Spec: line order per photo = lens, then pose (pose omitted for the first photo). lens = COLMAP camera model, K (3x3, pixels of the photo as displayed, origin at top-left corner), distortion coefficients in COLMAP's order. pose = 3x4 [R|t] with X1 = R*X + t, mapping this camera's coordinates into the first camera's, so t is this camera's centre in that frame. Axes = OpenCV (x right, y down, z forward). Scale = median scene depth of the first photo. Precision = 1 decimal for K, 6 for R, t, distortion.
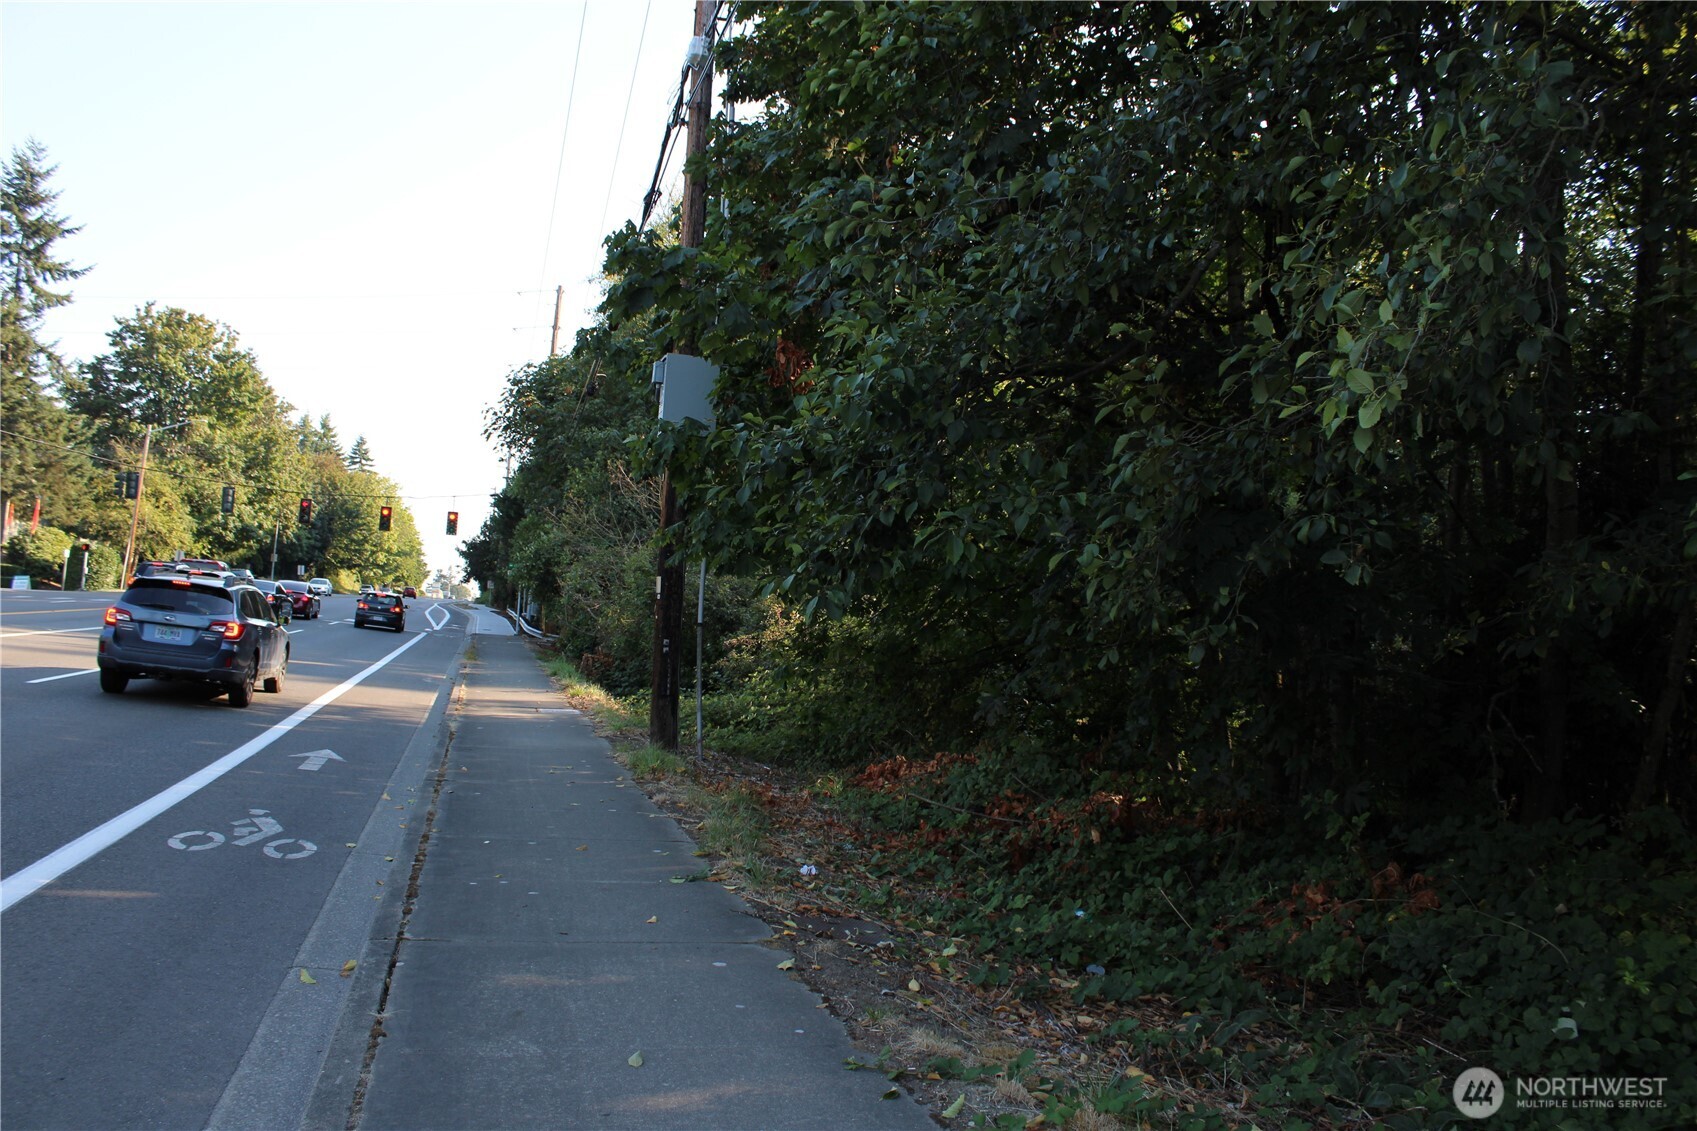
lens RADIAL K [[1413.3, 0, 845.8], [0, 1413.3, 592.6], [0, 0, 1]] dist [-0.165065, 0.134030]
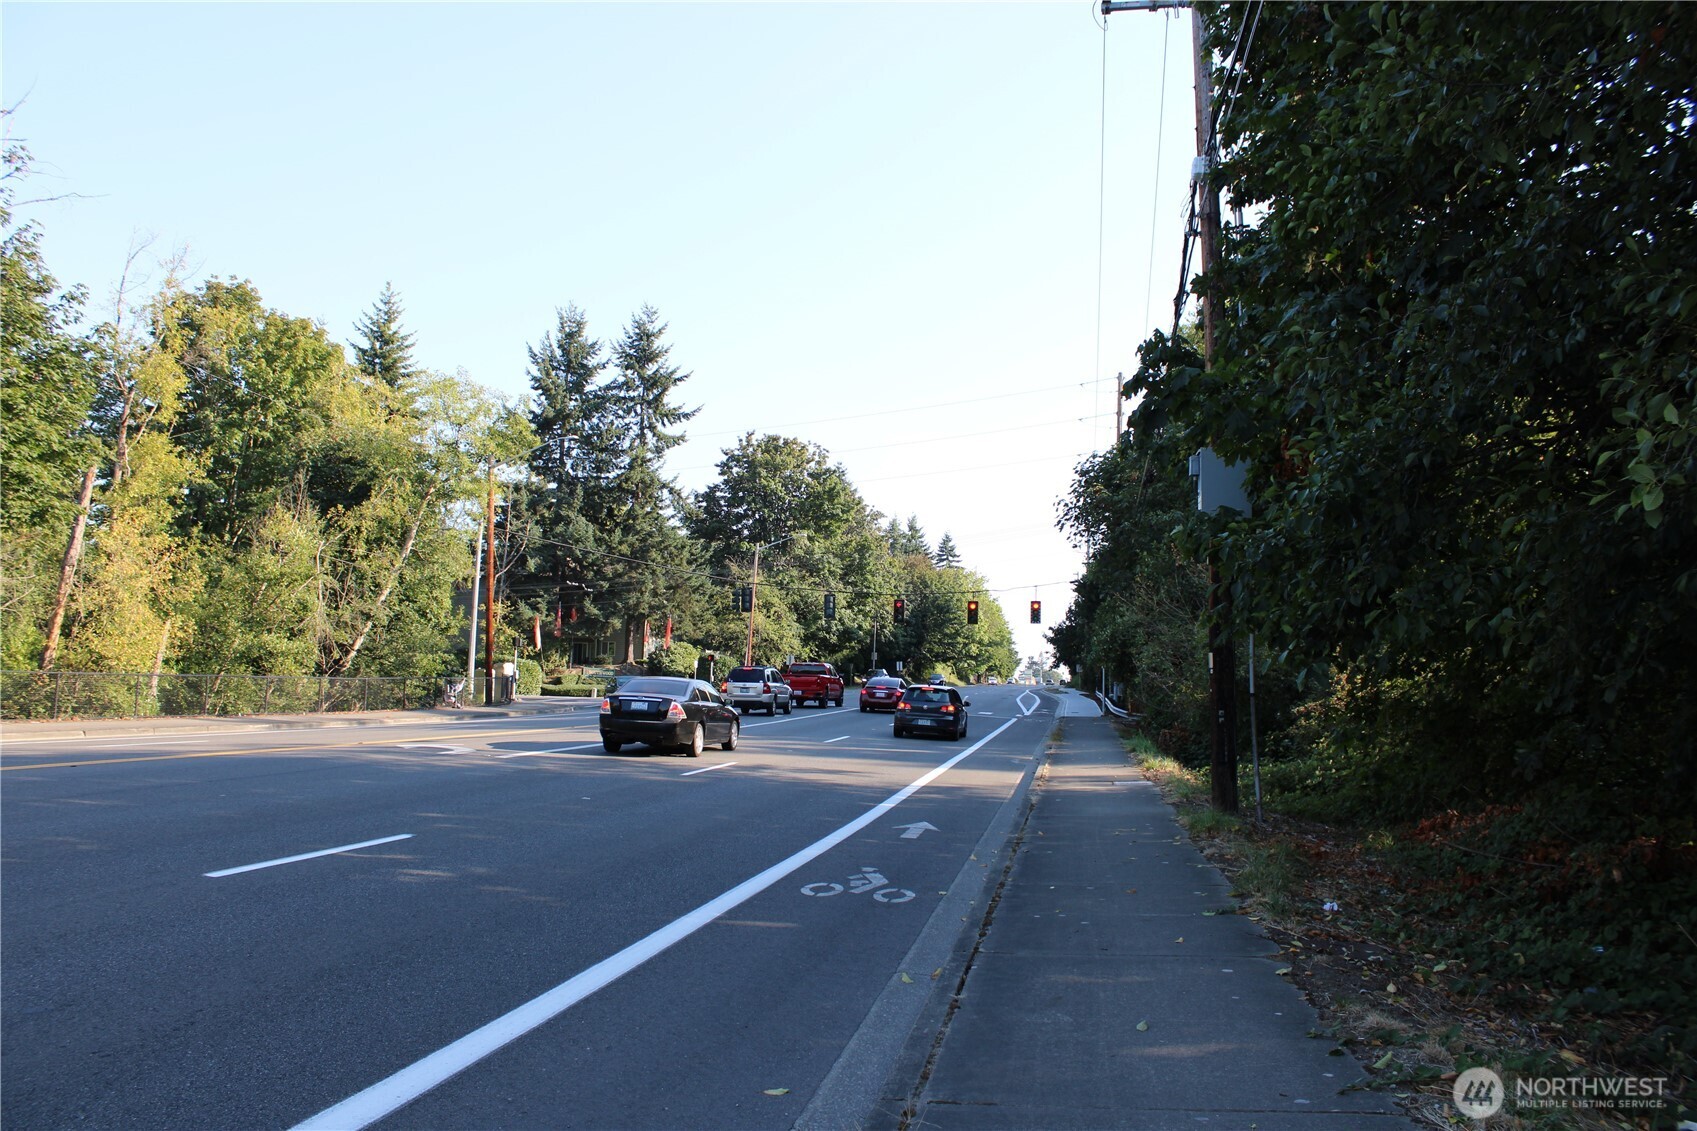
lens RADIAL K [[1413.3, 0, 845.8], [0, 1413.3, 592.6], [0, 0, 1]] dist [-0.165065, 0.134030]
pose [[0.913533, -0.082248, -0.398362, 0.012881], [0.059537, 0.995833, -0.069074, -0.000005], [0.402383, 0.039384, 0.914624, -0.028942]]
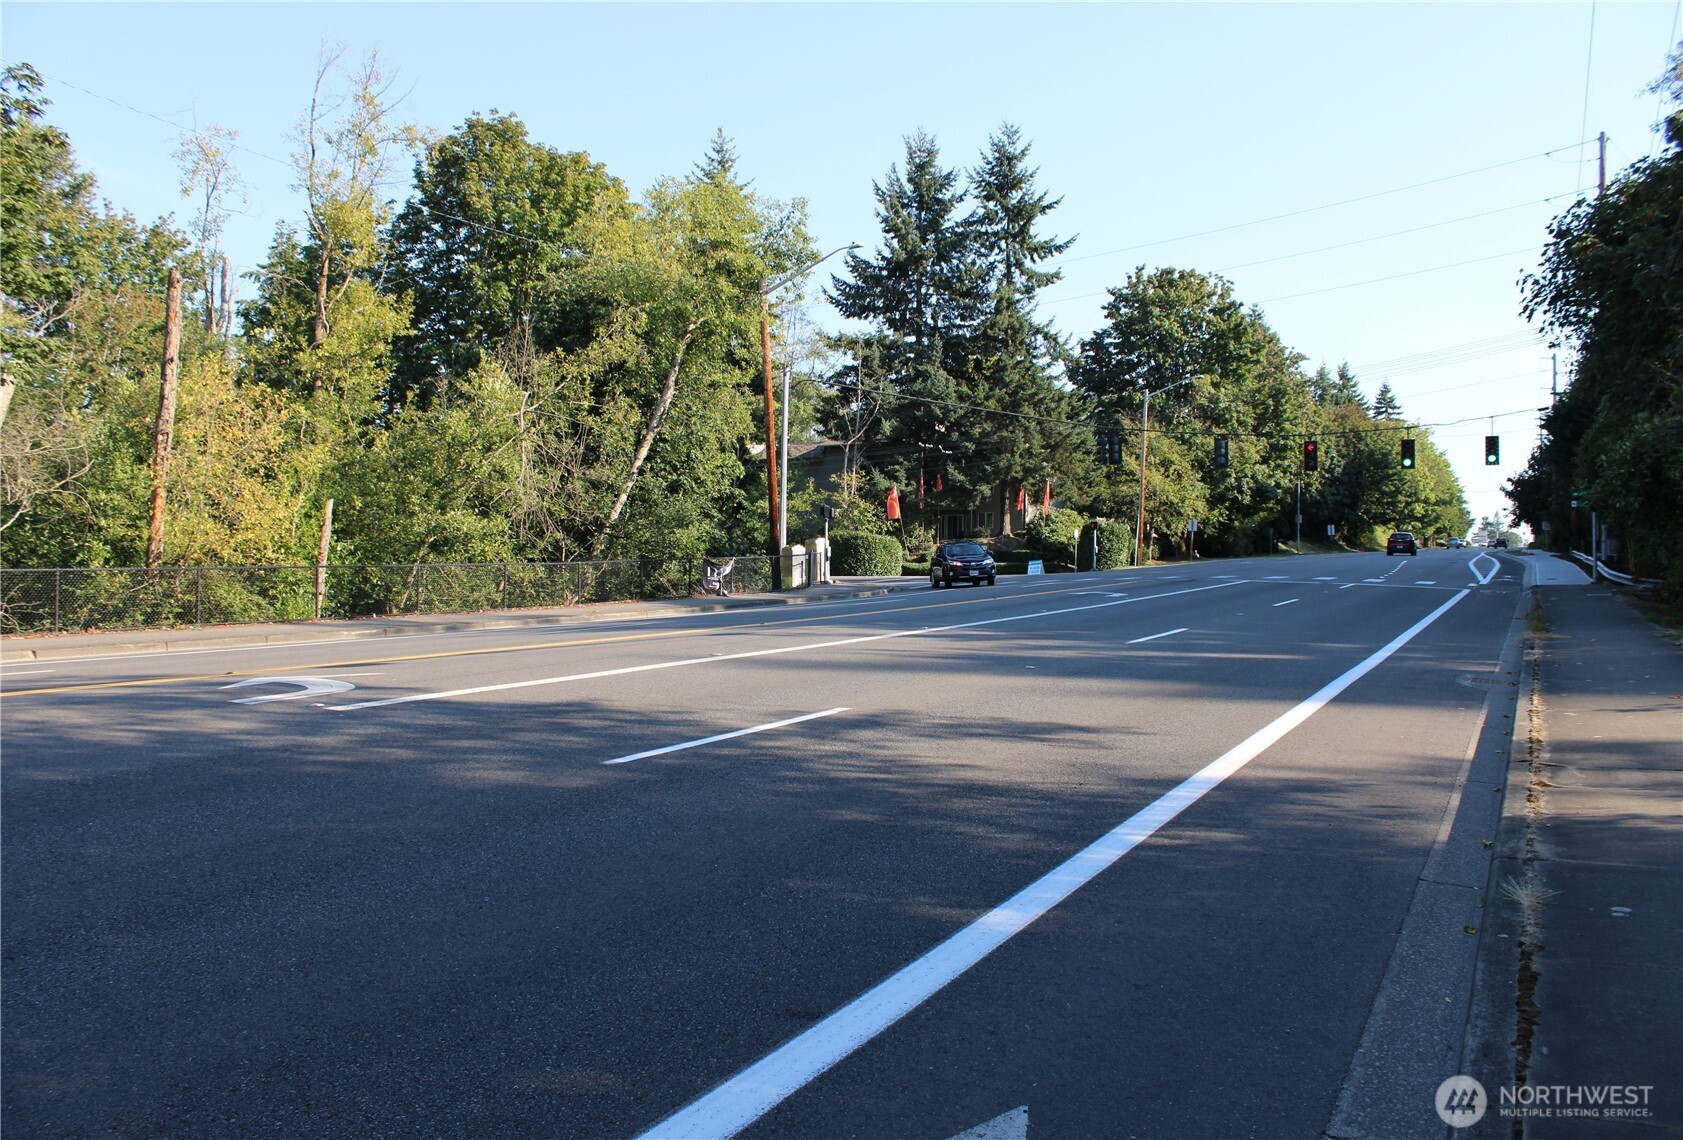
lens RADIAL K [[1450.3, 0, 837.0], [0, 1450.3, 583.2], [0, 0, 1]] dist [-0.160705, 0.144180]
pose [[0.750984, -0.071583, -0.656428, -0.058796], [0.086028, 0.996240, -0.010220, 0.003915], [0.654692, -0.048796, 0.754319, 0.209316]]
